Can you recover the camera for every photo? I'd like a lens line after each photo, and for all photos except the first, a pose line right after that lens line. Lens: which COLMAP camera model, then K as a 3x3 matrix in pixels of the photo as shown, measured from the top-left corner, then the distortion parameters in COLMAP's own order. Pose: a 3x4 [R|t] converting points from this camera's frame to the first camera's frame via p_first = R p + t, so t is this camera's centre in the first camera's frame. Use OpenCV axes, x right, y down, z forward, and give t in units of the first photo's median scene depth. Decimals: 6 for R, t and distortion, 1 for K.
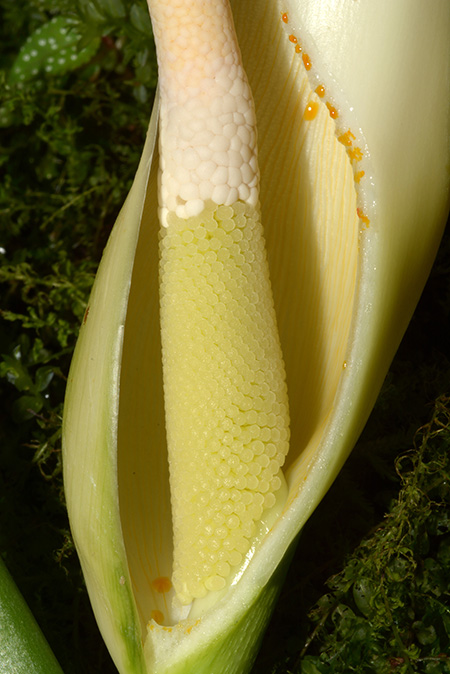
lens RADIAL K [[2365.0, 0, 225.0], [0, 2365.0, 337.0], [0, 0, 1]] dist [0.160300, 0.755675]
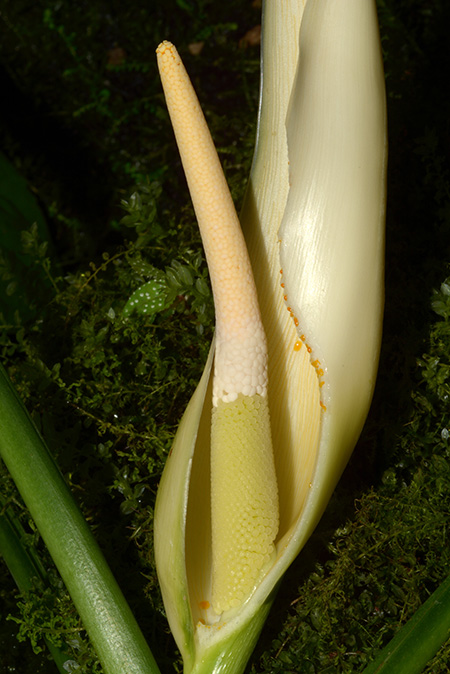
lens RADIAL K [[2056.5, 0, 225.0], [0, 2056.5, 337.0], [0, 0, 1]] dist [0.105502, -0.356289]
pose [[0.999050, 0.043572, -0.001202, -0.017735], [-0.043526, 0.995746, -0.081212, 0.027610], [-0.002342, 0.081187, 0.996696, -0.567964]]
